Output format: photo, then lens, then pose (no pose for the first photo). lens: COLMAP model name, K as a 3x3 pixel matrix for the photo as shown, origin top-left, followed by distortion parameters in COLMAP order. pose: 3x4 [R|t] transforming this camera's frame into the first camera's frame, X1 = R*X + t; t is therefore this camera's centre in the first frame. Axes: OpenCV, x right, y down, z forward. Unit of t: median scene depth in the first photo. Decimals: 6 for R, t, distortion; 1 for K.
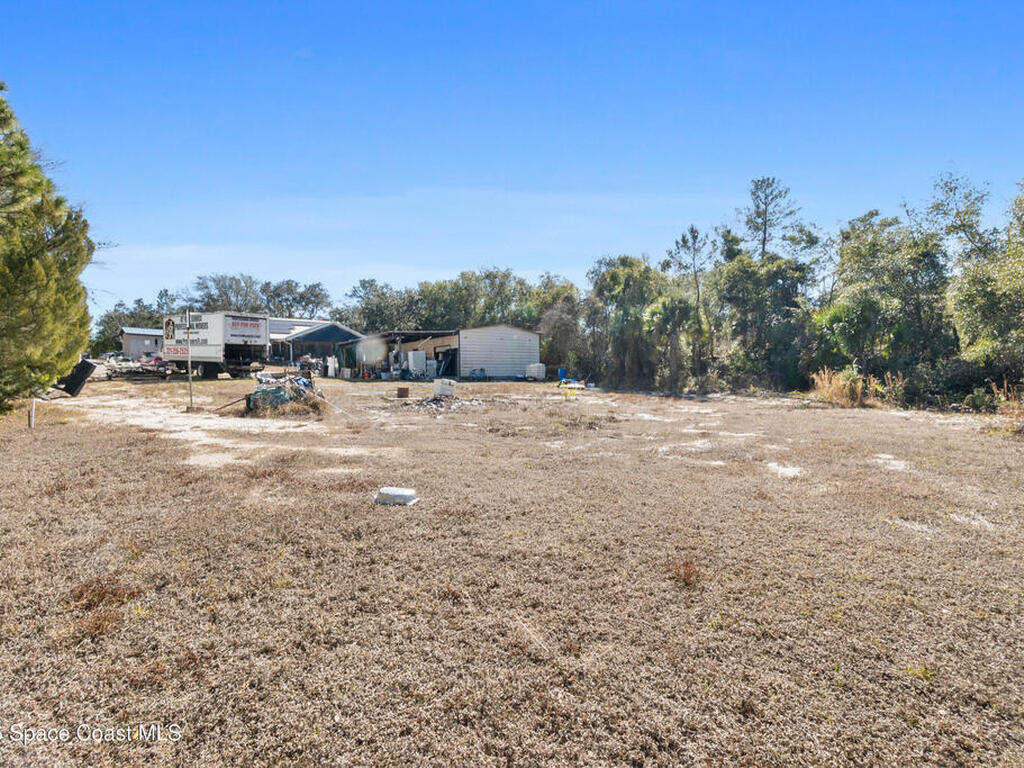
lens RADIAL K [[501.4, 0, 509.2], [0, 501.4, 384.1], [0, 0, 1]] dist [-0.001951, -0.000151]
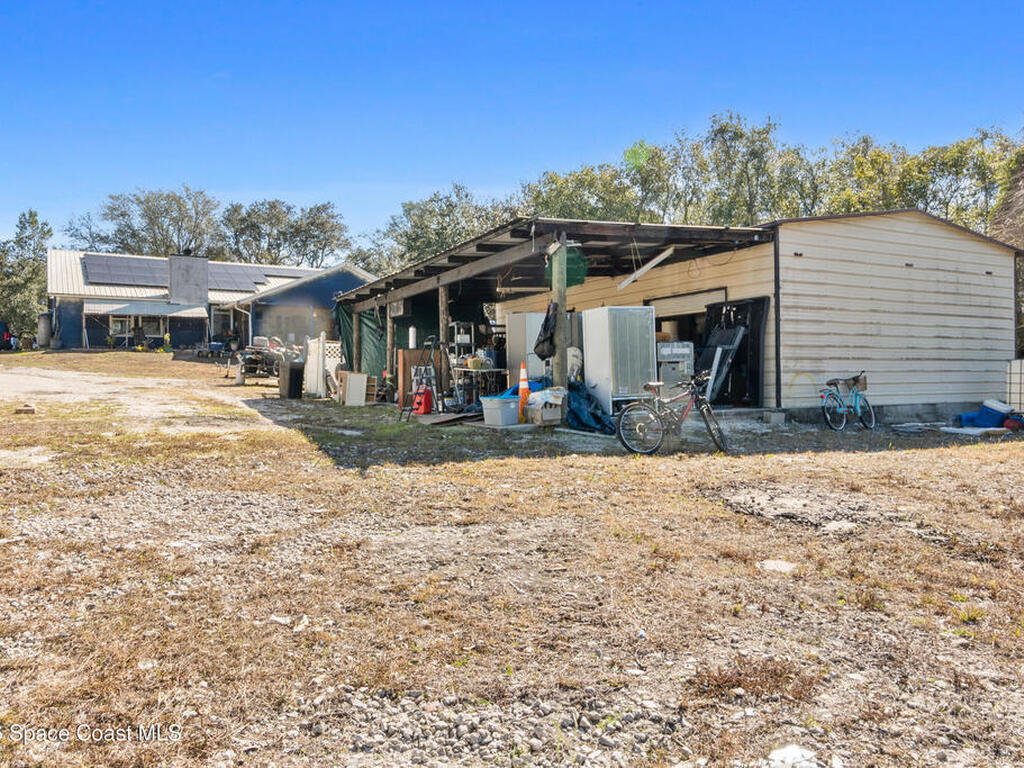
lens RADIAL K [[656.2, 0, 513.3], [0, 656.2, 380.9], [0, 0, 1]] dist [-0.006092, -0.000208]
pose [[0.992228, 0.004207, -0.124359, -0.104882], [-0.004641, 0.999984, -0.003202, -0.015093], [0.124343, 0.003754, 0.992232, 0.360463]]
